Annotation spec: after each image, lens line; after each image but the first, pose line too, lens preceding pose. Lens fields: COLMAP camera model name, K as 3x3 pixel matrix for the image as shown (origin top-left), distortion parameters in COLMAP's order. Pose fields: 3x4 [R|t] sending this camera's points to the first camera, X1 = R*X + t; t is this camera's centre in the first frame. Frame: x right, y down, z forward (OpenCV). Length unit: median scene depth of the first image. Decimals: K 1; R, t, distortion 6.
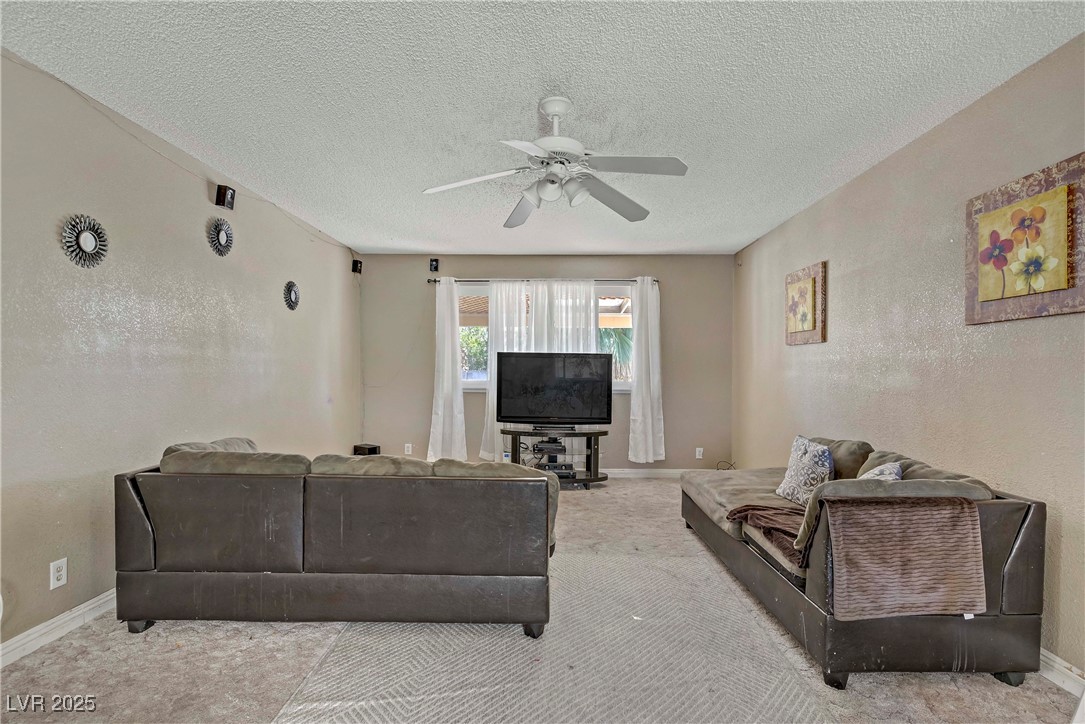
lens RADIAL K [[519.4, 0, 546.1], [0, 519.4, 377.9], [0, 0, 1]] dist [-0.001469, -0.000404]
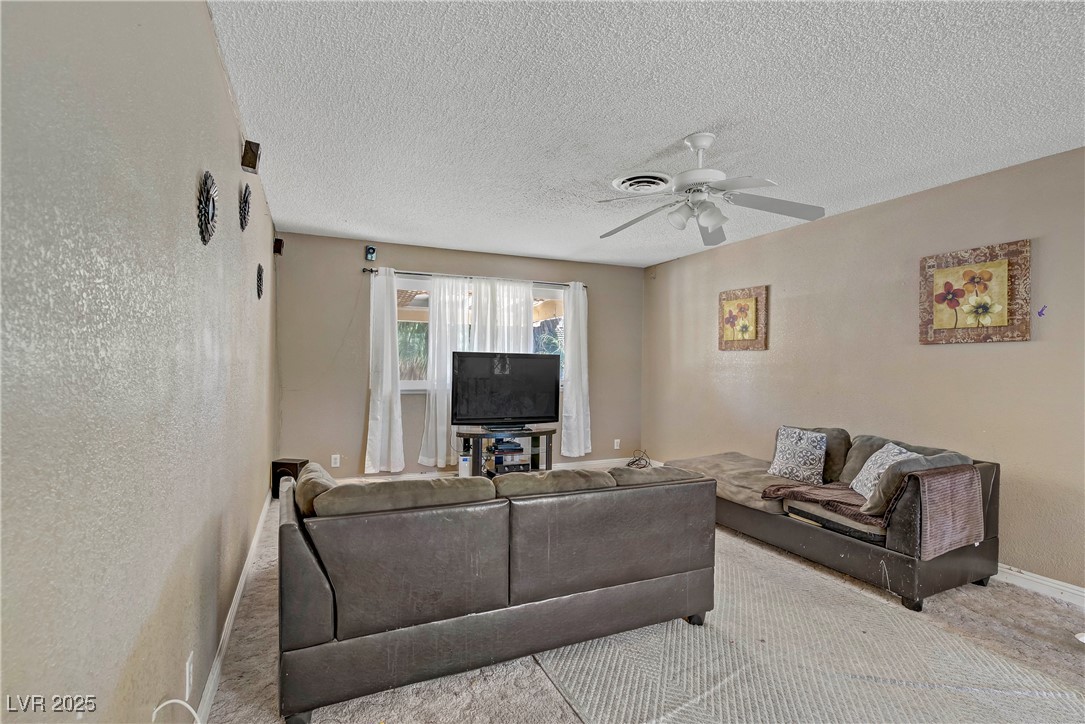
lens RADIAL K [[520.9, 0, 546.1], [0, 520.9, 363.7], [0, 0, 1]] dist [-0.001276, 0.001320]
pose [[0.904440, 0.002284, 0.426595, -0.540482], [0.003010, 0.999927, -0.011736, -0.024618], [-0.426590, 0.011899, 0.904367, 0.099971]]
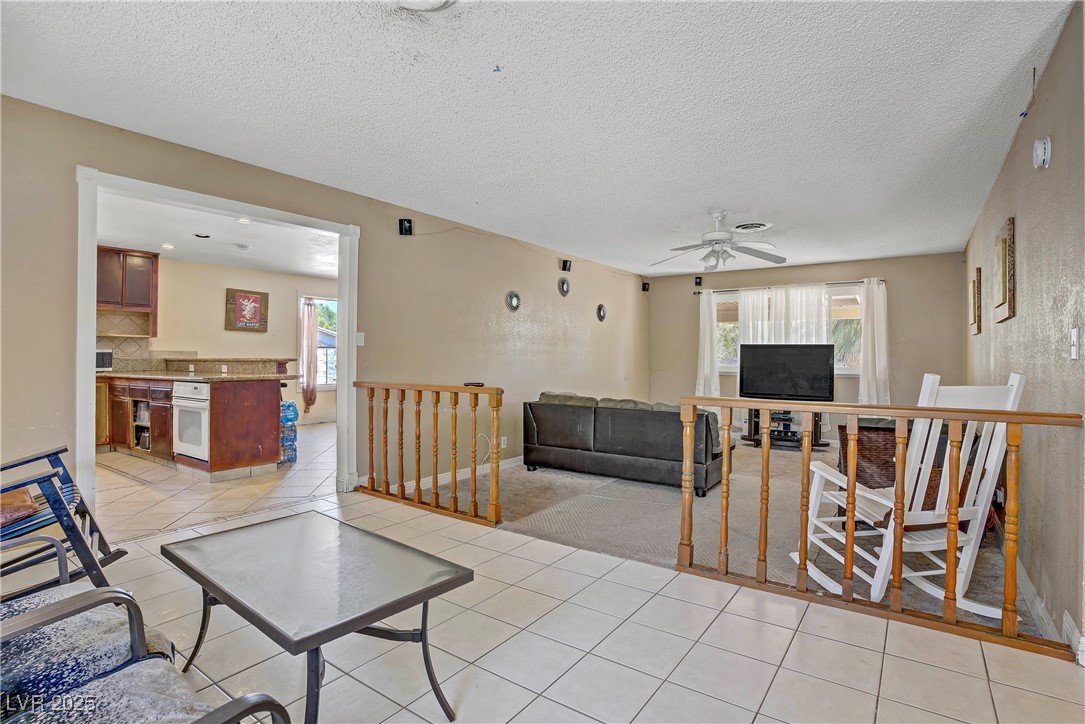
lens RADIAL K [[536.8, 0, 555.9], [0, 536.8, 361.9], [0, 0, 1]] dist [-0.073663, -0.000049]
pose [[0.831770, 0.001119, -0.555119, 0.419559], [-0.008333, 0.999910, -0.010471, 0.020886], [0.555058, 0.013336, 0.831705, -0.618584]]
